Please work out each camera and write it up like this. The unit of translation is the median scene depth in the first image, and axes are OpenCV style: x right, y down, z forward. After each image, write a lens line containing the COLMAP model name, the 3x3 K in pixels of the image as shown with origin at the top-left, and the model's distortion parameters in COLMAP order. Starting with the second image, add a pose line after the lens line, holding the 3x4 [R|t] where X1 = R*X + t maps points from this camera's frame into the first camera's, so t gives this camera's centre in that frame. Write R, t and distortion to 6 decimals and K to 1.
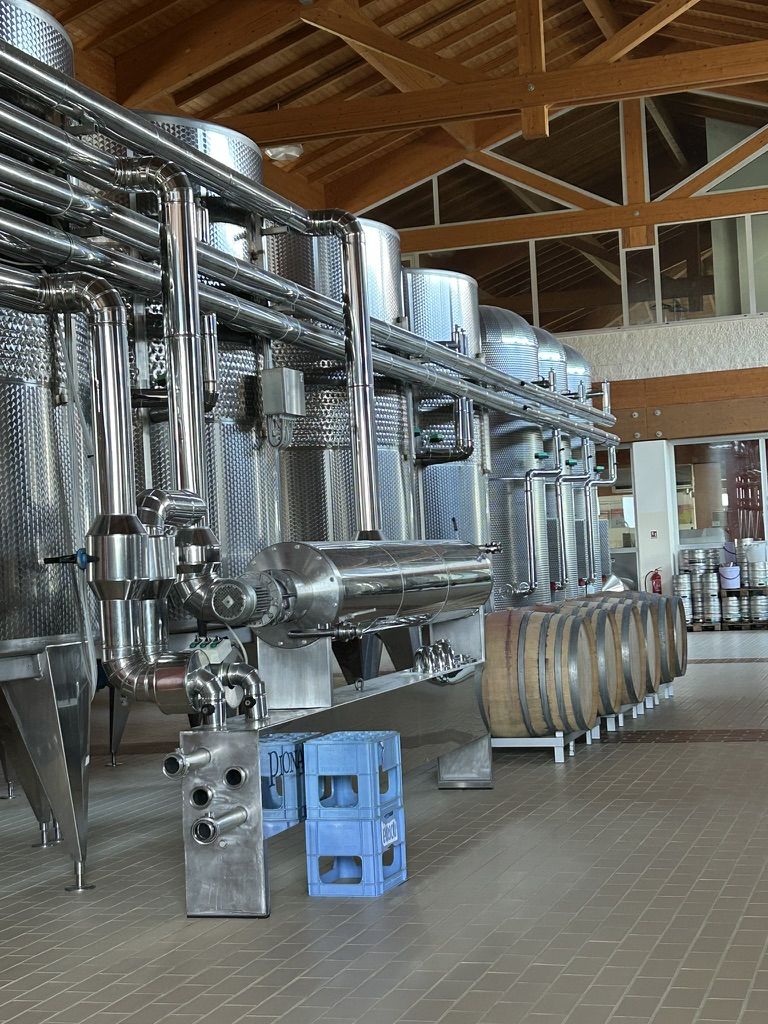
lens RADIAL K [[1697.0, 0, 384.6], [0, 1697.0, 514.4], [0, 0, 1]] dist [0.195004, 0.000000]
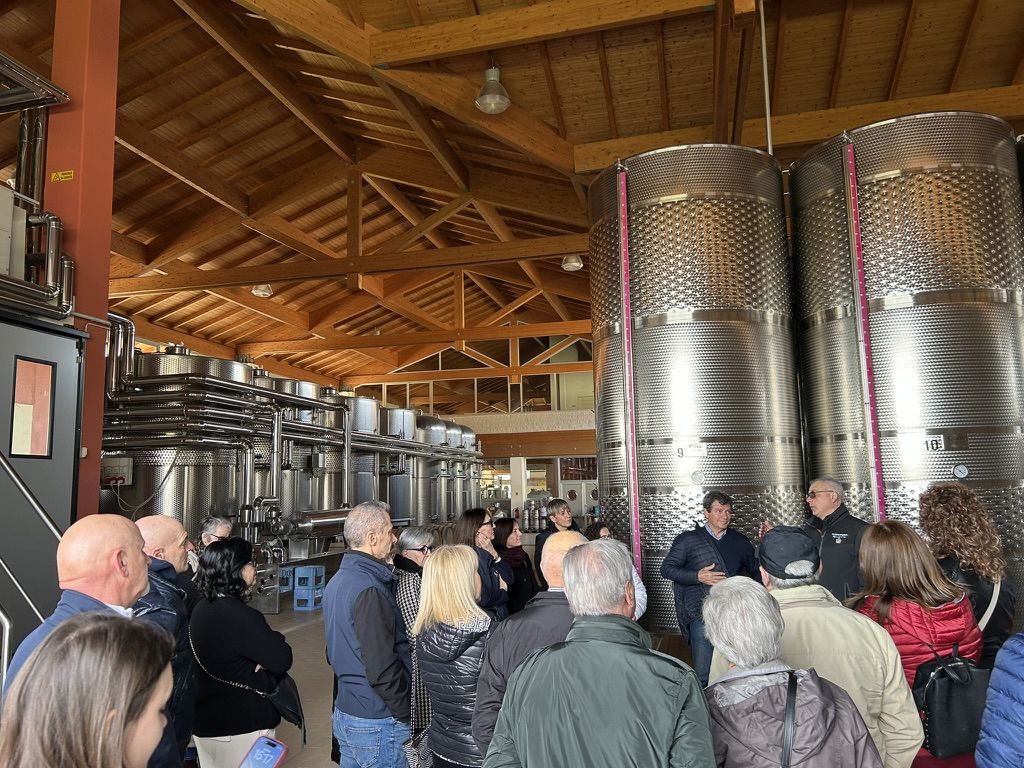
lens RADIAL K [[777.6, 0, 508.9], [0, 777.6, 383.4], [0, 0, 1]] dist [0.042368, -0.044047]
pose [[0.997467, 0.044353, 0.055603, 0.280710], [-0.037967, 0.993087, -0.111068, -0.086430], [-0.060145, 0.108676, 0.992256, -0.695862]]
